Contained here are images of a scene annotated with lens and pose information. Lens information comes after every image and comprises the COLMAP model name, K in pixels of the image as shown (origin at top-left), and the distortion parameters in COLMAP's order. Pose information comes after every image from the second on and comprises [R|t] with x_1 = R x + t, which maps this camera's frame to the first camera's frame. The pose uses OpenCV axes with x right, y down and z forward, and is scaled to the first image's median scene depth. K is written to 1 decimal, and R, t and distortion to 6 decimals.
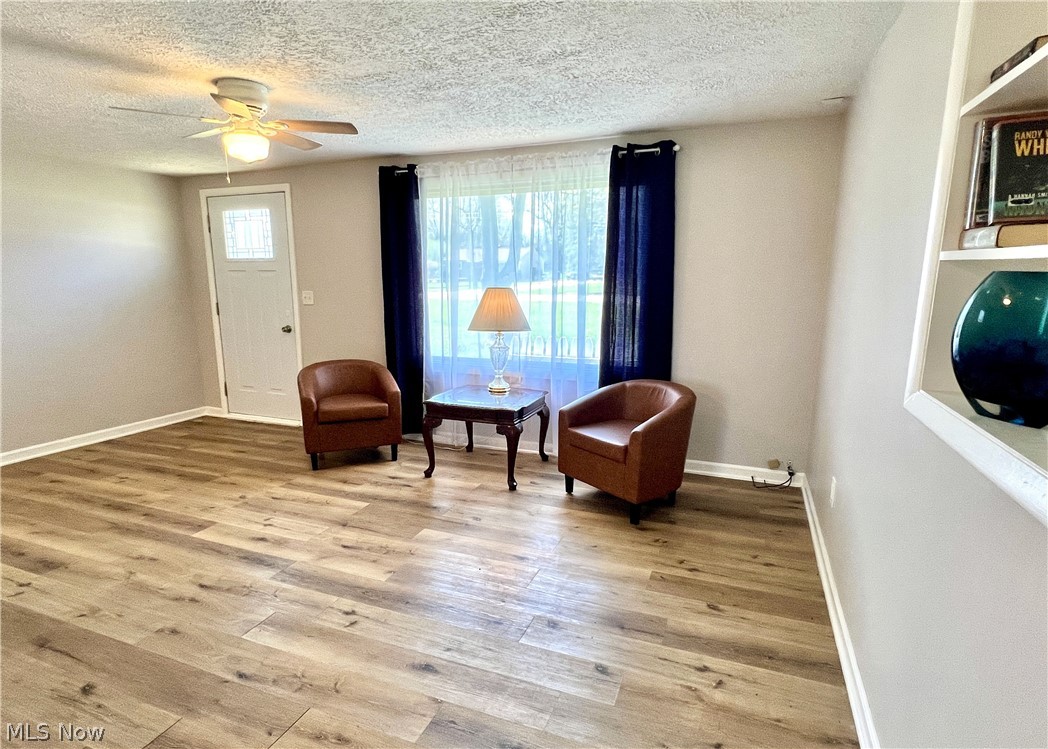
lens RADIAL K [[565.7, 0, 515.3], [0, 565.7, 395.4], [0, 0, 1]] dist [-0.002918, 0.002593]
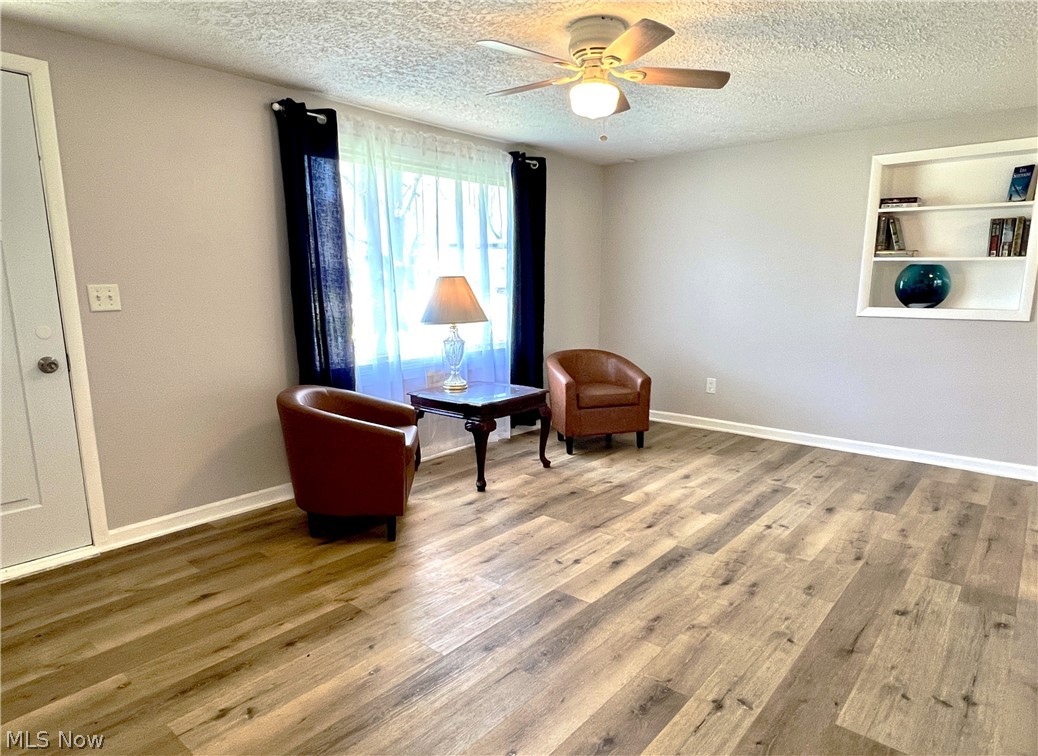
lens RADIAL K [[620.0, 0, 531.3], [0, 620.0, 398.4], [0, 0, 1]] dist [0.002828, -0.000755]
pose [[0.311348, -0.177729, 0.933528, -1.234472], [0.194009, 0.973553, 0.120643, -0.118385], [-0.930281, 0.143551, 0.337594, 0.716765]]
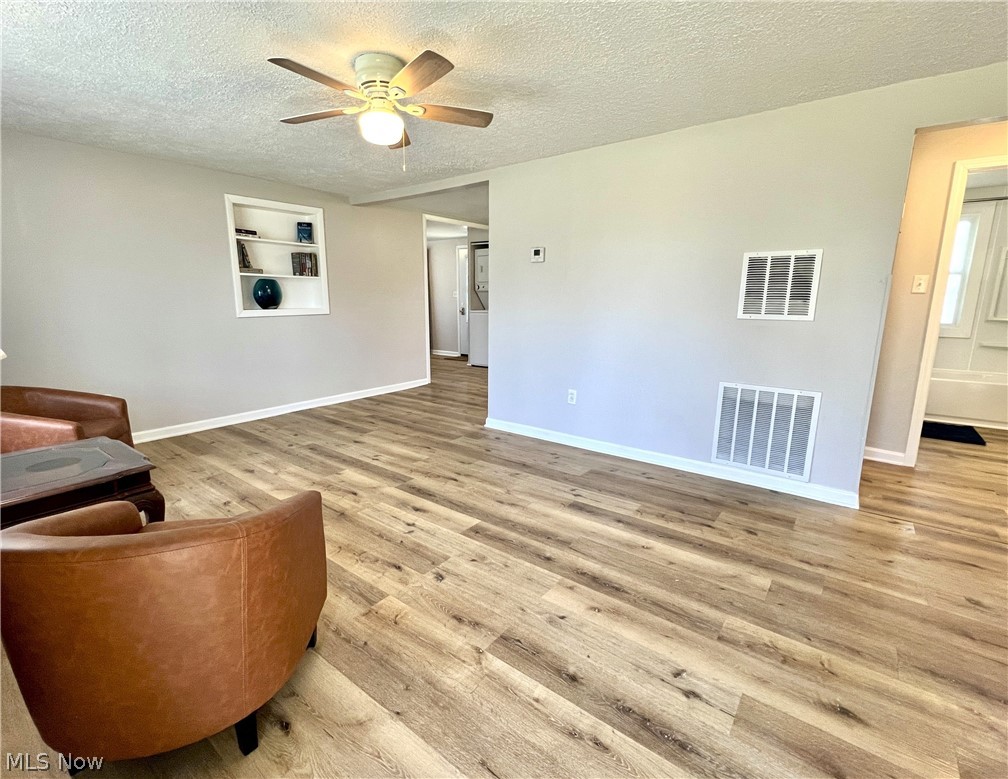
lens RADIAL K [[469.0, 0, 481.8], [0, 469.0, 393.4], [0, 0, 1]] dist [-0.007684, 0.003475]
pose [[-0.954730, -0.061375, 0.291074, -0.762181], [0.060481, 0.917998, 0.391945, -0.278178], [-0.291261, 0.391806, -0.872729, 1.554507]]
